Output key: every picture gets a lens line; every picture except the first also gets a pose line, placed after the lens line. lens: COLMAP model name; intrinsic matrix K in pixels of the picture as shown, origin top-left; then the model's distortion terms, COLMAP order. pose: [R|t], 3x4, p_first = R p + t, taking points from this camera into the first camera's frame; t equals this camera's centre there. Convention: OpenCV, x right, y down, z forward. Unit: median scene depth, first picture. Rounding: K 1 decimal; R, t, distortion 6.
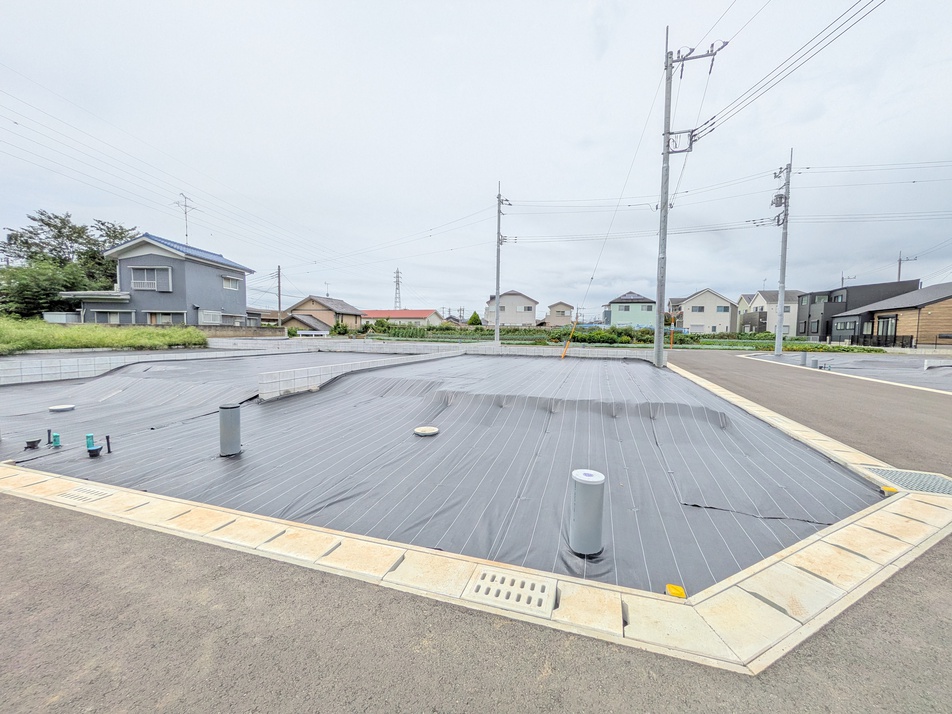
lens RADIAL K [[378.4, 0, 478.3], [0, 378.4, 357.1], [0, 0, 1]] dist [-0.000458, 0.000084]
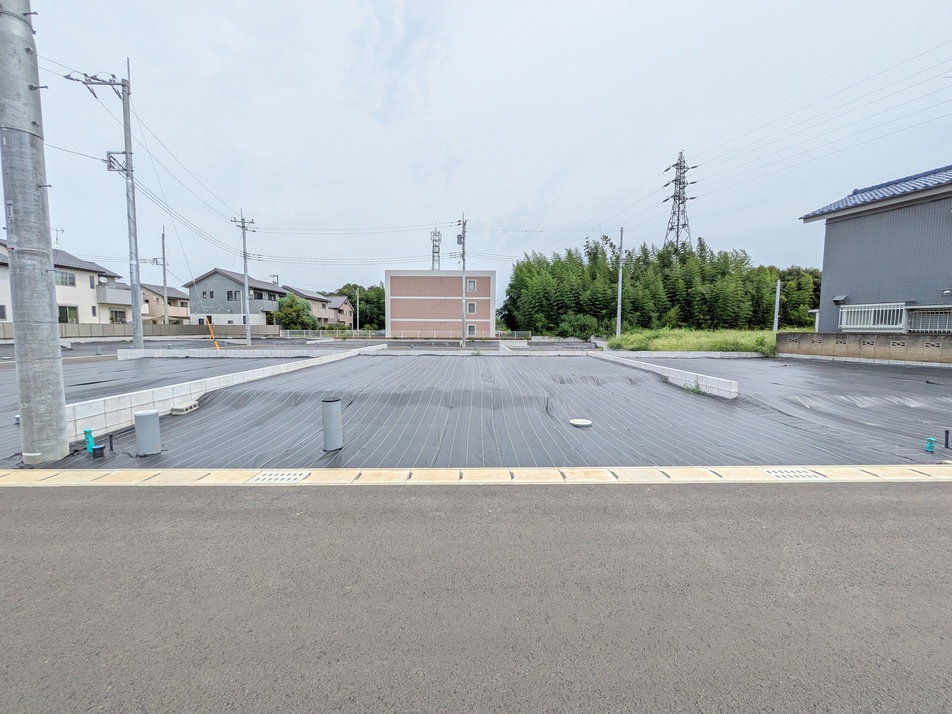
lens RADIAL K [[378.4, 0, 478.3], [0, 378.4, 357.1], [0, 0, 1]] dist [-0.000458, 0.000084]
pose [[-0.946482, 0.005554, -0.322708, -0.054480], [-0.039607, 0.990296, 0.133209, -0.088949], [0.320317, 0.138861, -0.937078, 1.174819]]
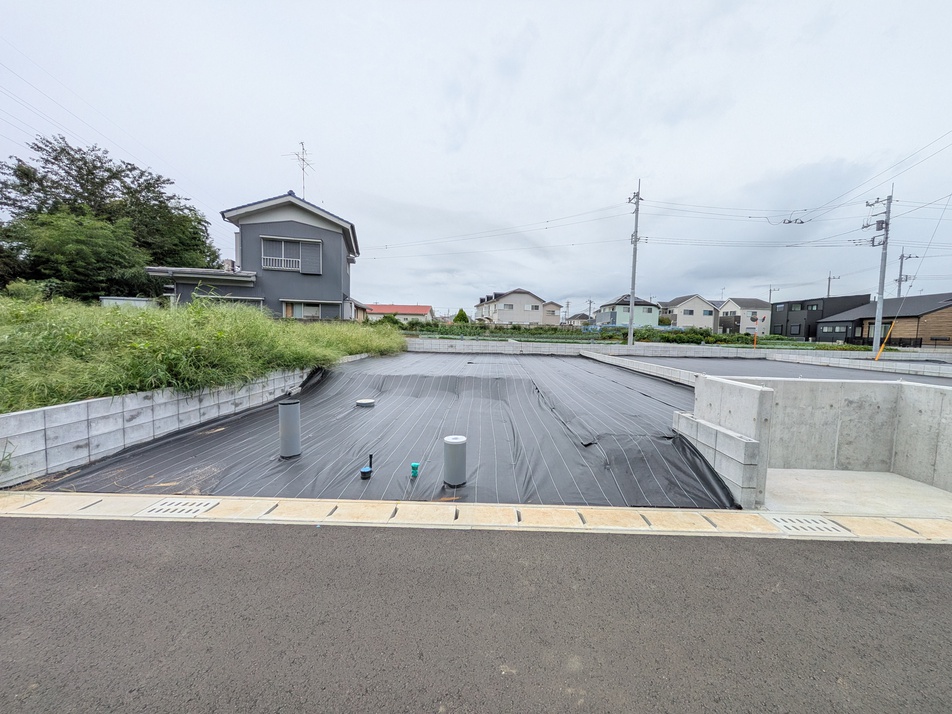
lens RADIAL K [[378.4, 0, 478.3], [0, 378.4, 357.1], [0, 0, 1]] dist [-0.000458, 0.000084]
pose [[0.958055, -0.009664, 0.286420, -0.612091], [0.007493, 0.999934, 0.008674, -0.013404], [-0.286485, -0.006164, 0.958065, 0.170155]]
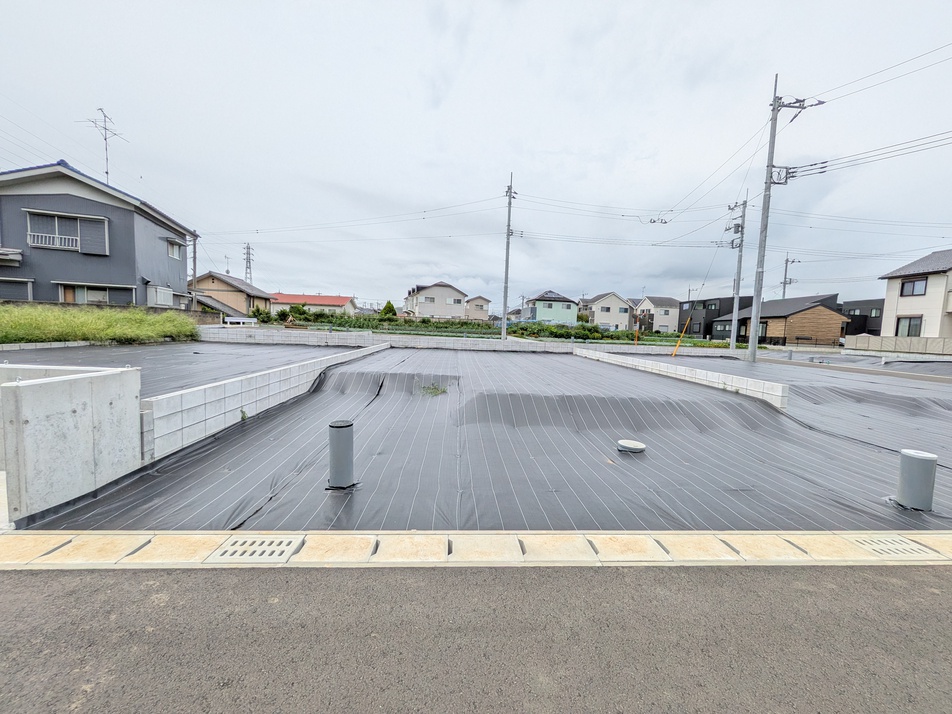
lens RADIAL K [[378.4, 0, 478.3], [0, 378.4, 357.1], [0, 0, 1]] dist [-0.000458, 0.000084]
pose [[0.929389, -0.004572, 0.369073, -0.376210], [-0.004234, 0.999725, 0.023046, -0.009313], [-0.369077, -0.022981, 0.929115, 0.108409]]
